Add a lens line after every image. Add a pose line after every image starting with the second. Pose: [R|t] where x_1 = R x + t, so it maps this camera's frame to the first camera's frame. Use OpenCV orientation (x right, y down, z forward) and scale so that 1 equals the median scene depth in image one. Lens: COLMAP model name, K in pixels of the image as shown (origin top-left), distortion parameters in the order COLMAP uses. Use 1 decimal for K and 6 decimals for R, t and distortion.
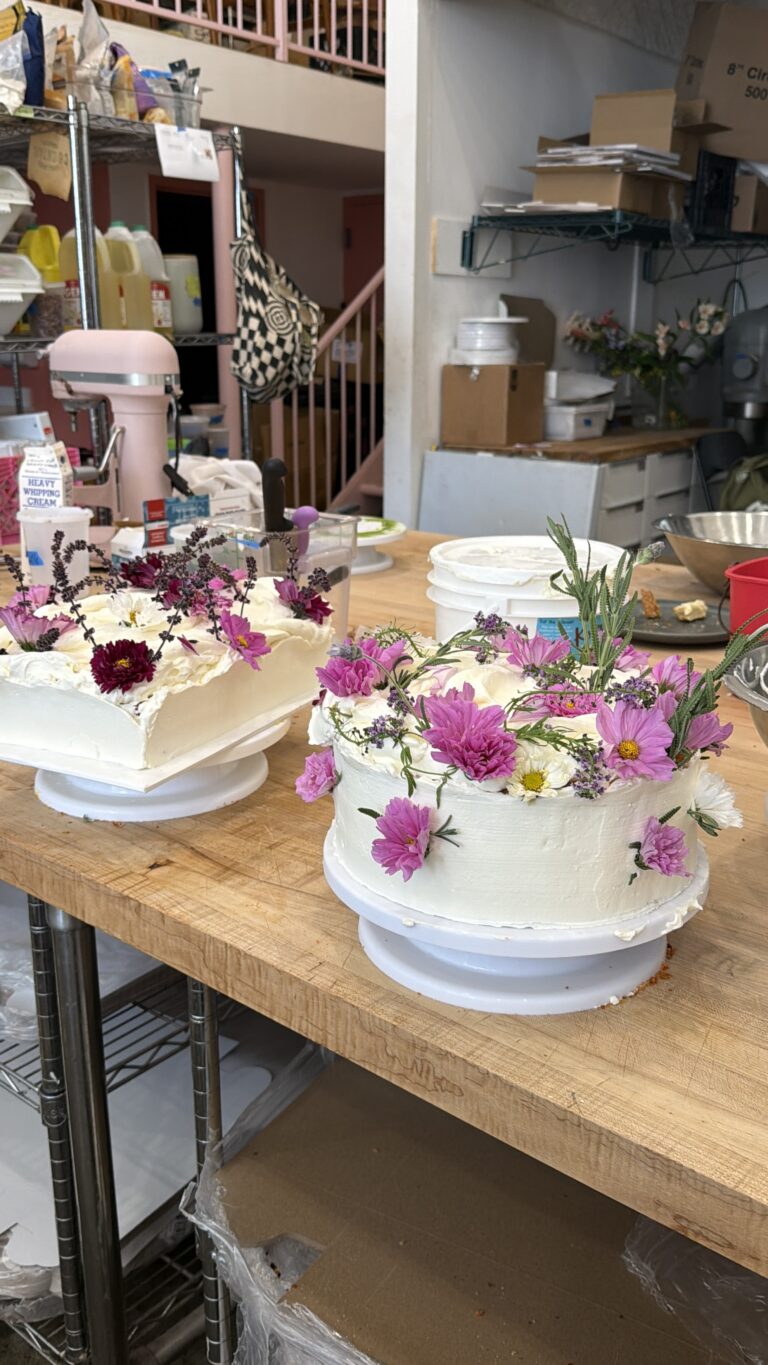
lens RADIAL K [[1155.3, 0, 345.5], [0, 1155.3, 683.6], [0, 0, 1]] dist [-0.006309, -0.012352]
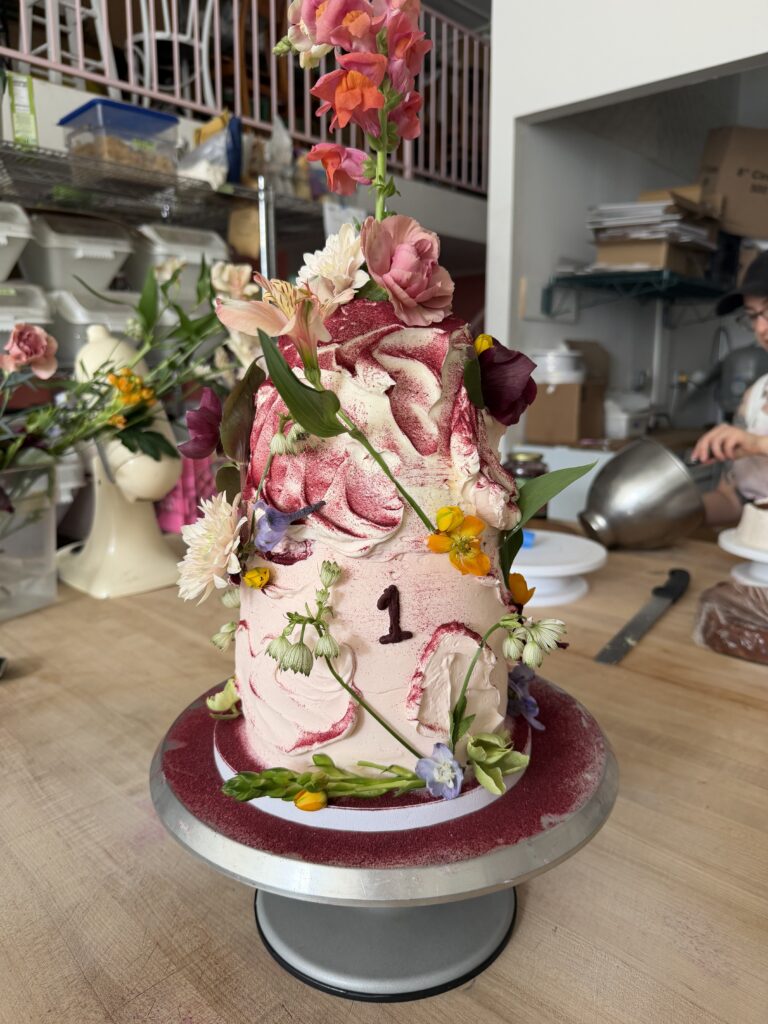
lens RADIAL K [[715.0, 0, 384.0], [0, 715.0, 512.0], [0, 0, 1]] dist [0.002221, 0.001475]
pose [[0.998366, 0.010749, -0.056123, -0.038173], [-0.016319, 0.994878, -0.099755, -0.042442], [0.054763, 0.100508, 0.993428, 0.181006]]
